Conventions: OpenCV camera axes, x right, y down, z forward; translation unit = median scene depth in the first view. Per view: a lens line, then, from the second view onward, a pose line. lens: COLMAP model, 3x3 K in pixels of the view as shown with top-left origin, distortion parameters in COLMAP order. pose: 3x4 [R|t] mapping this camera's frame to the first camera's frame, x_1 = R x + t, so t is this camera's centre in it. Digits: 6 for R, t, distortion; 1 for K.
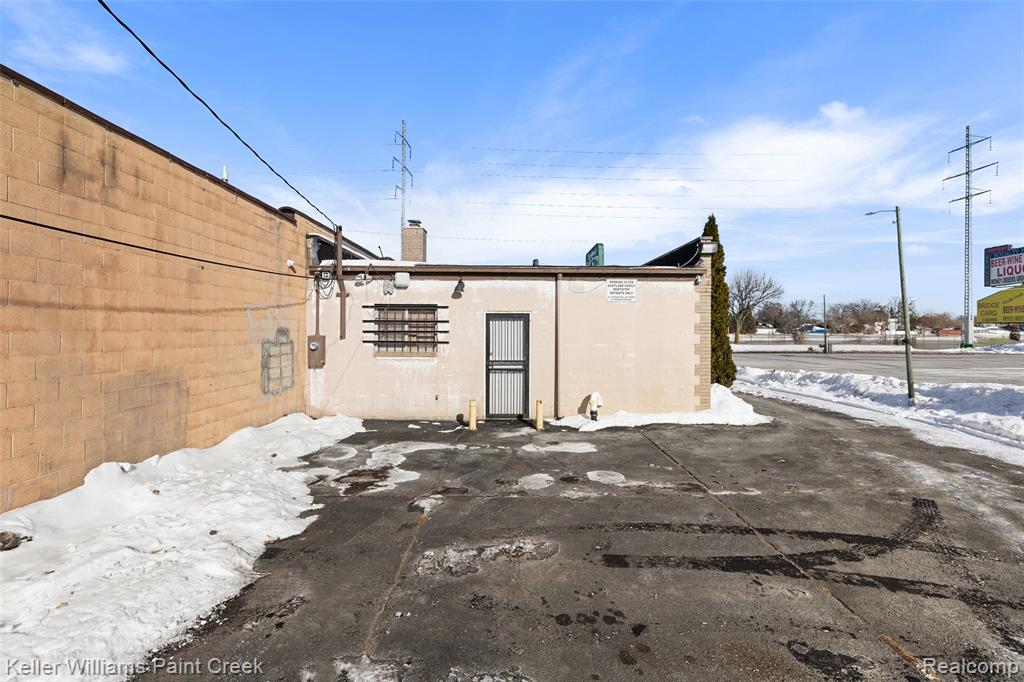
lens RADIAL K [[447.7, 0, 531.8], [0, 447.7, 329.4], [0, 0, 1]] dist [0.000901, -0.000328]
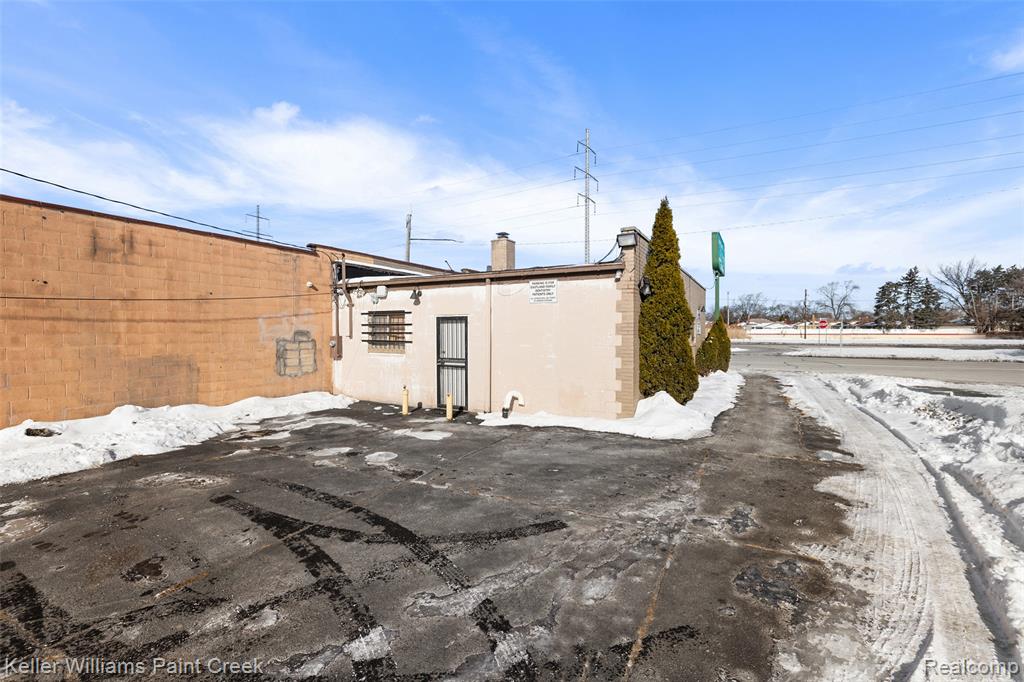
lens RADIAL K [[447.7, 0, 523.2], [0, 447.7, 339.3], [0, 0, 1]] dist [0.000901, -0.000328]
pose [[0.865271, 0.005919, -0.501269, 0.901326], [0.004499, 0.999798, 0.019572, 0.000054], [0.501284, -0.019191, 0.865070, 0.149875]]
